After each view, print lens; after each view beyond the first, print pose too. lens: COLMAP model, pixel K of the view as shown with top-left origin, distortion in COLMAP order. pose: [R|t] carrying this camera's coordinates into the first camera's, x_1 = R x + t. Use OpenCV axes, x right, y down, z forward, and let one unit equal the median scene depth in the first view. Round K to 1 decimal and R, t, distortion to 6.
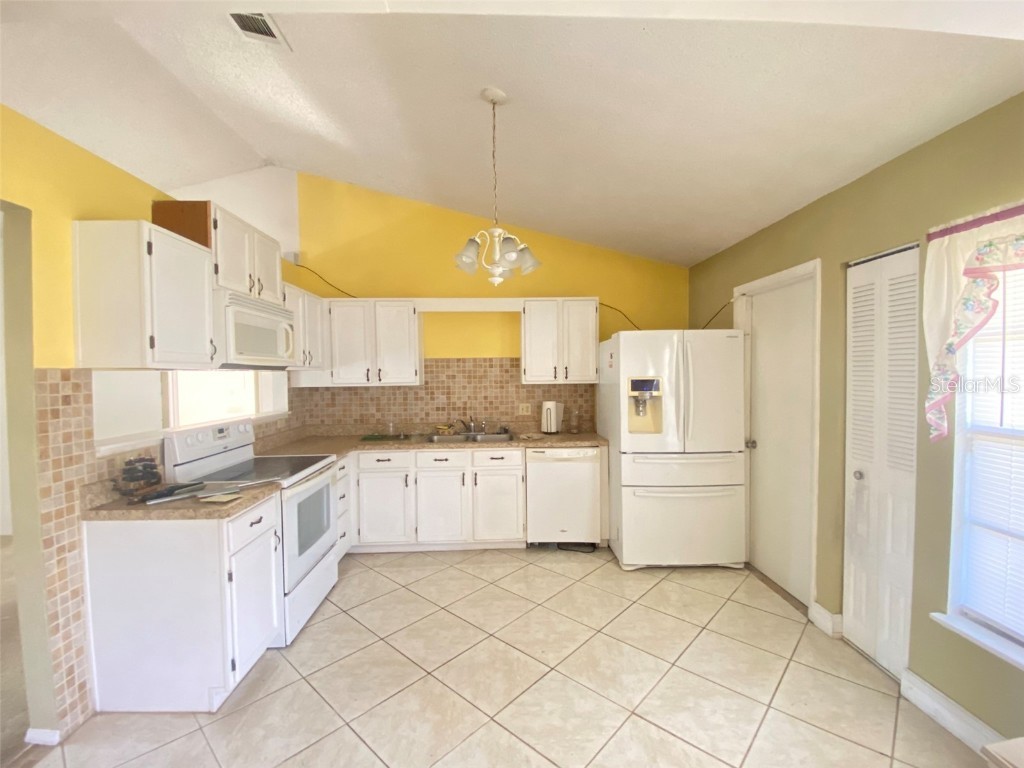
lens RADIAL K [[448.1, 0, 511.0], [0, 448.1, 386.8], [0, 0, 1]] dist [0.045325, -0.029215]
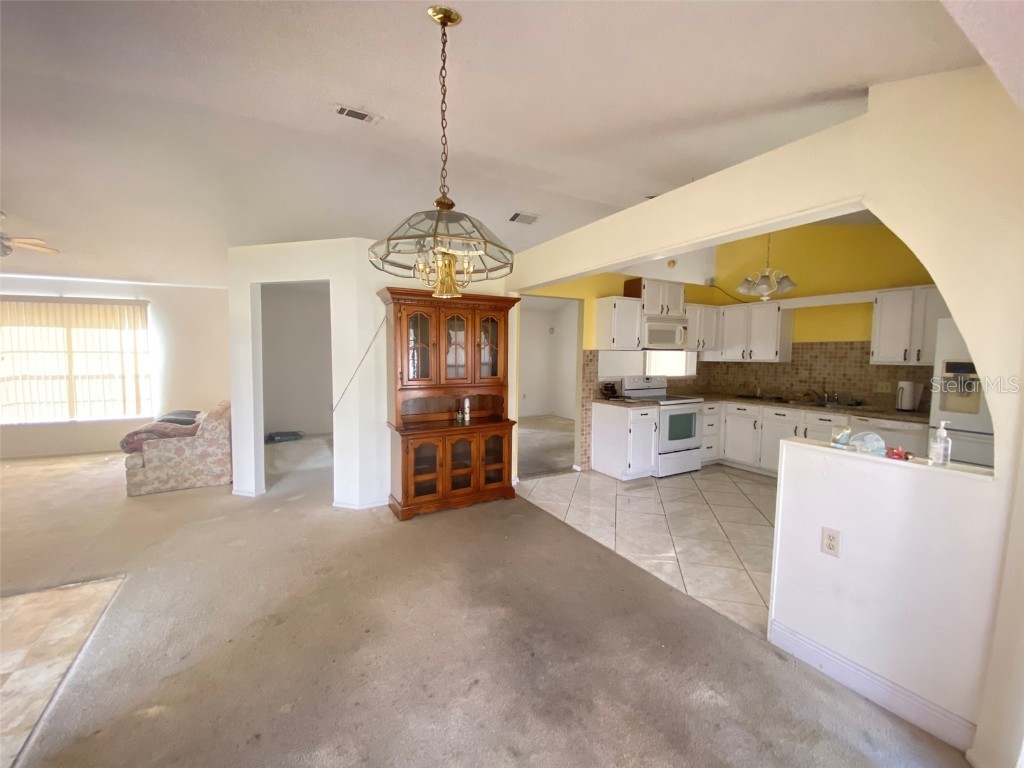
lens RADIAL K [[413.9, 0, 495.1], [0, 413.9, 385.5], [0, 0, 1]] dist [-0.000150, -0.016257]
pose [[0.435505, 0.082148, -0.896430, 0.620117], [-0.039113, 0.996614, 0.072327, 0.011430], [0.899336, 0.003563, 0.437244, -0.388566]]
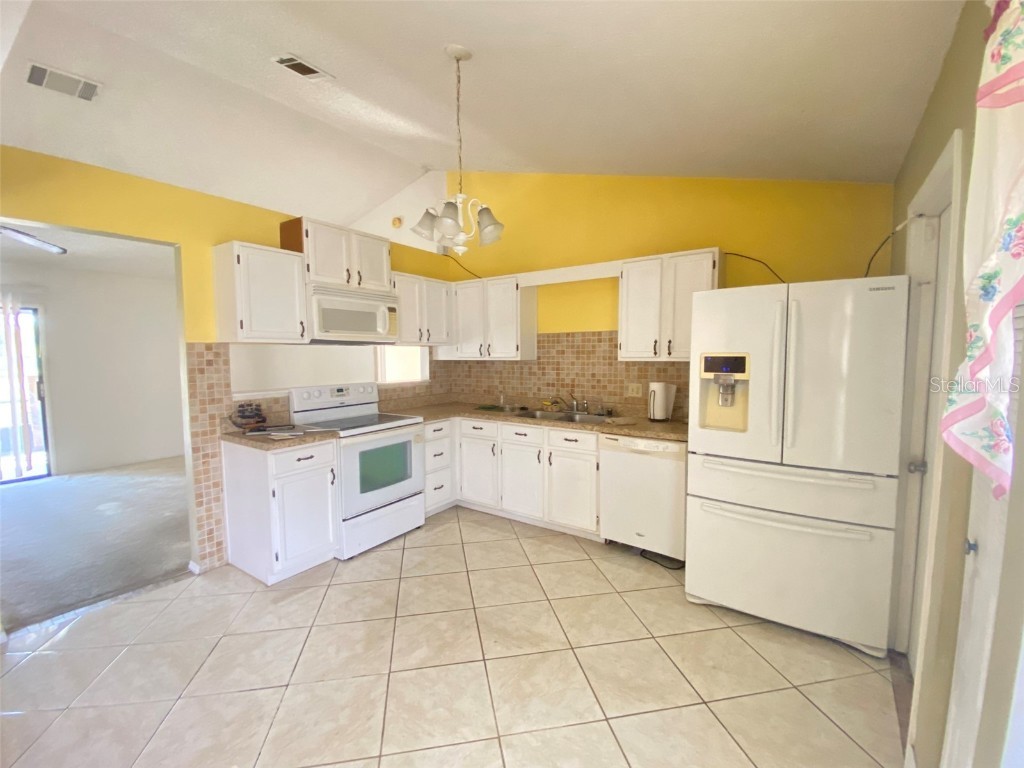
lens RADIAL K [[448.1, 0, 511.0], [0, 448.1, 386.8], [0, 0, 1]] dist [0.045325, -0.029215]
pose [[0.802113, 0.054305, -0.594699, 0.421300], [-0.023445, 0.997953, 0.059506, -0.003167], [0.596713, -0.033788, 0.801743, 0.185452]]
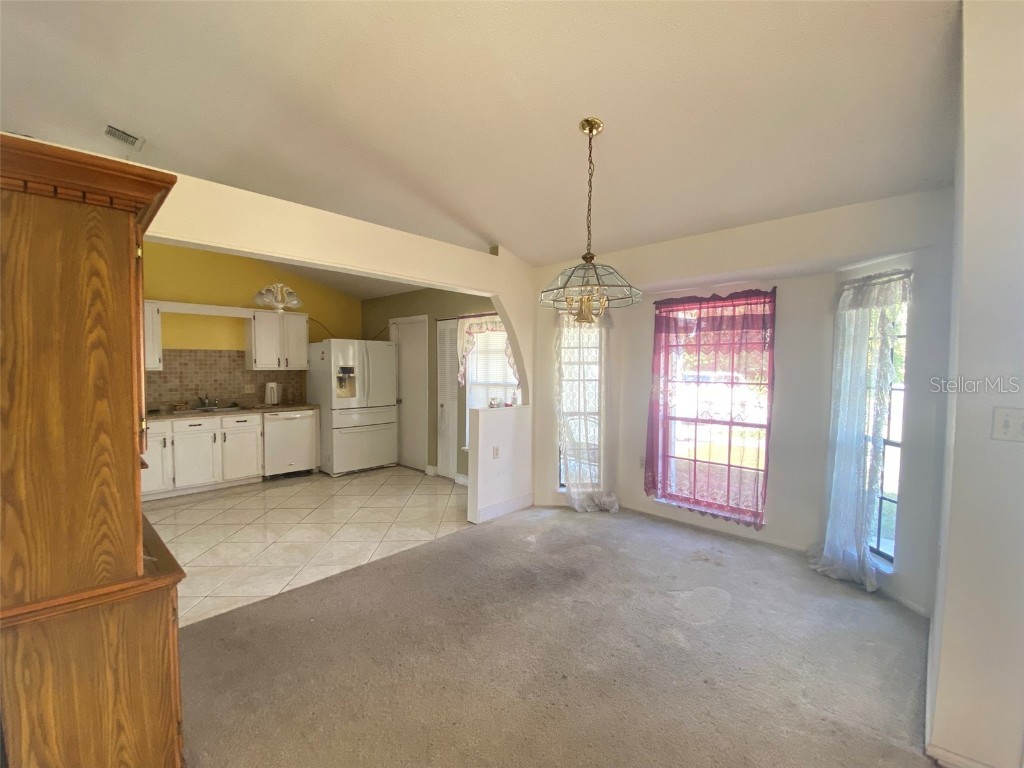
lens RADIAL K [[448.1, 0, 511.0], [0, 448.1, 386.8], [0, 0, 1]] dist [0.045325, -0.029215]
pose [[0.710798, -0.019465, 0.703127, -0.444908], [0.011742, 0.999806, 0.015808, 0.037117], [-0.703298, -0.002981, 0.710889, -0.651222]]
